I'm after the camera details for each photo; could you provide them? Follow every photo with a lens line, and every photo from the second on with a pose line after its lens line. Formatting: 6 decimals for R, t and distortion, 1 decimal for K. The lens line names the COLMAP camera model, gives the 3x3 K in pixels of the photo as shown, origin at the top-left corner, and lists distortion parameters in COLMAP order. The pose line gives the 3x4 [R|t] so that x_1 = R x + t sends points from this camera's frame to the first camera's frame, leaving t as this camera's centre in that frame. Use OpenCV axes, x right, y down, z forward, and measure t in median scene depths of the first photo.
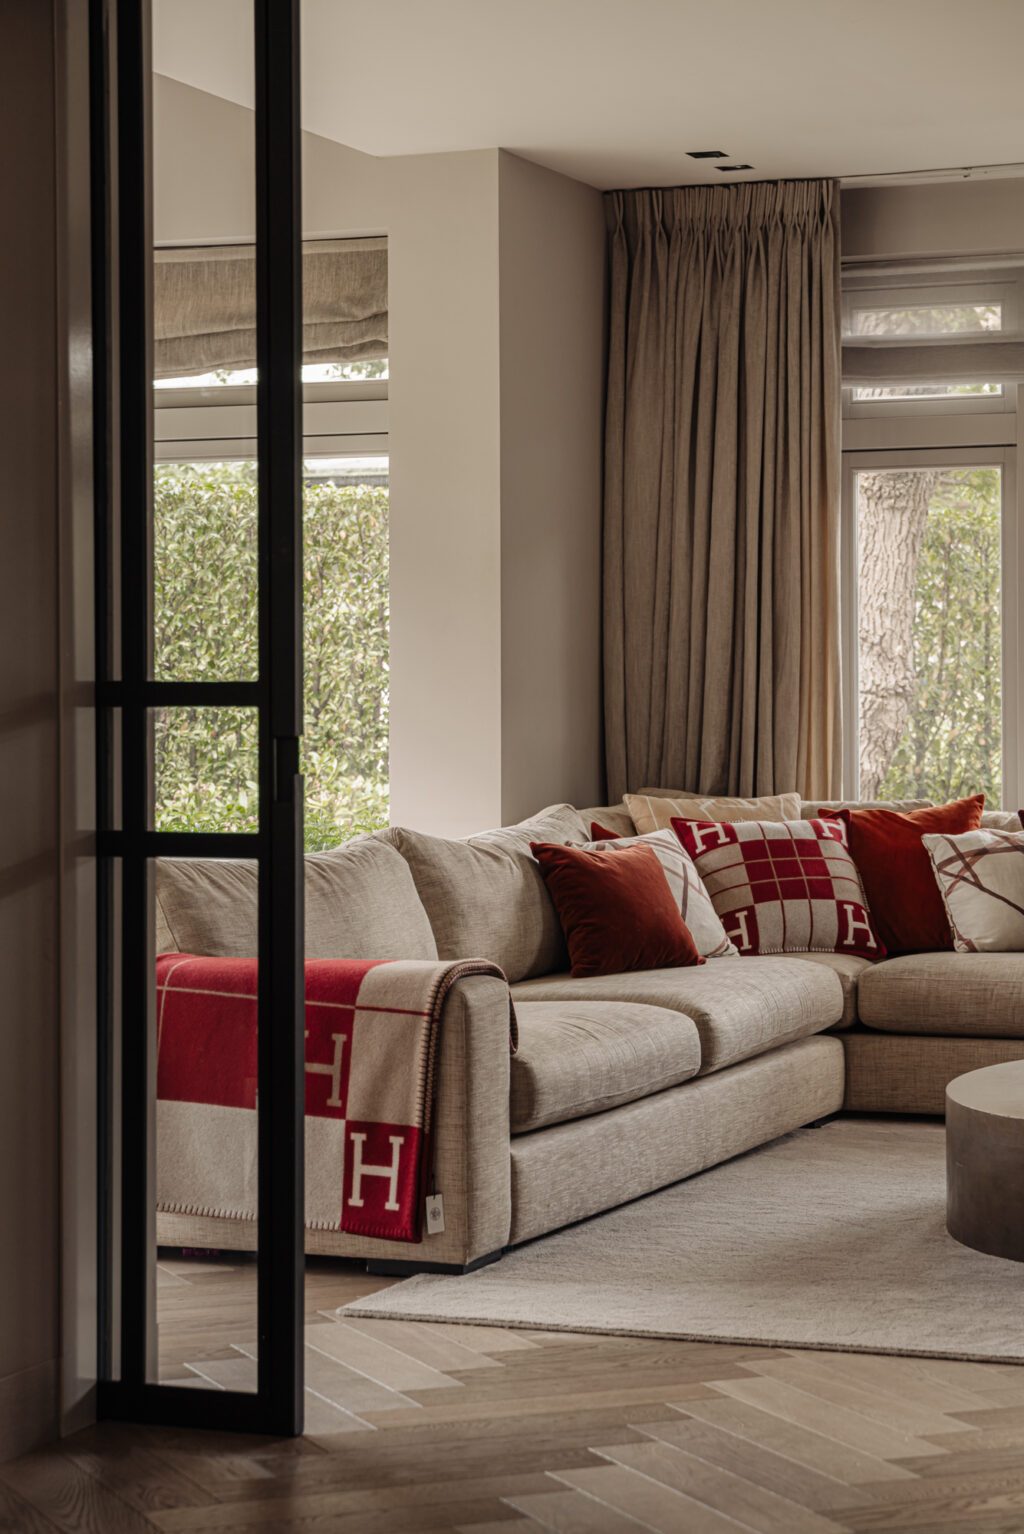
lens RADIAL K [[3587.3, 0, 510.8], [0, 3587.3, 766.2], [0, 0, 1]] dist [-0.007483, 0.000000]
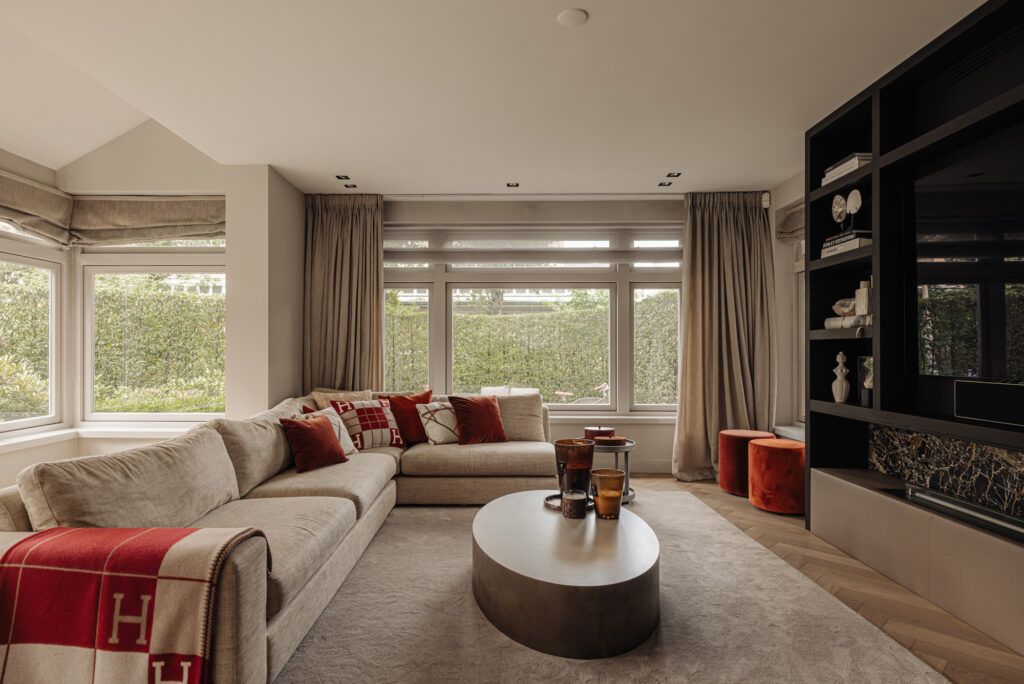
lens RADIAL K [[584.3, 0, 489.5], [0, 584.3, 354.9], [0, 0, 1]] dist [0.004175, -0.000391]
pose [[0.938733, 0.003926, 0.344624, 0.002406], [-0.000568, 0.999951, -0.009845, -0.019880], [-0.344646, 0.009046, 0.938689, 0.565095]]
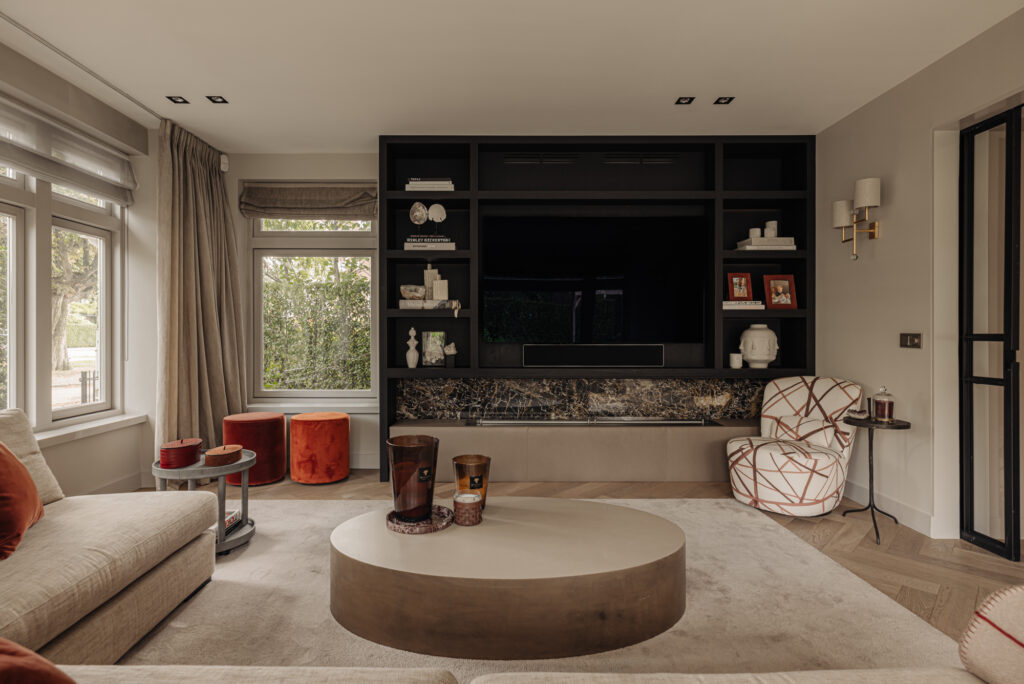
lens RADIAL K [[525.4, 0, 509.5], [0, 525.4, 339.2], [0, 0, 1]] dist [0.007923, 0.000268]
pose [[-0.374900, -0.004250, 0.927056, -0.110933], [0.017546, 0.999778, 0.011679, -0.019819], [-0.926899, 0.020644, -0.374742, 1.078567]]
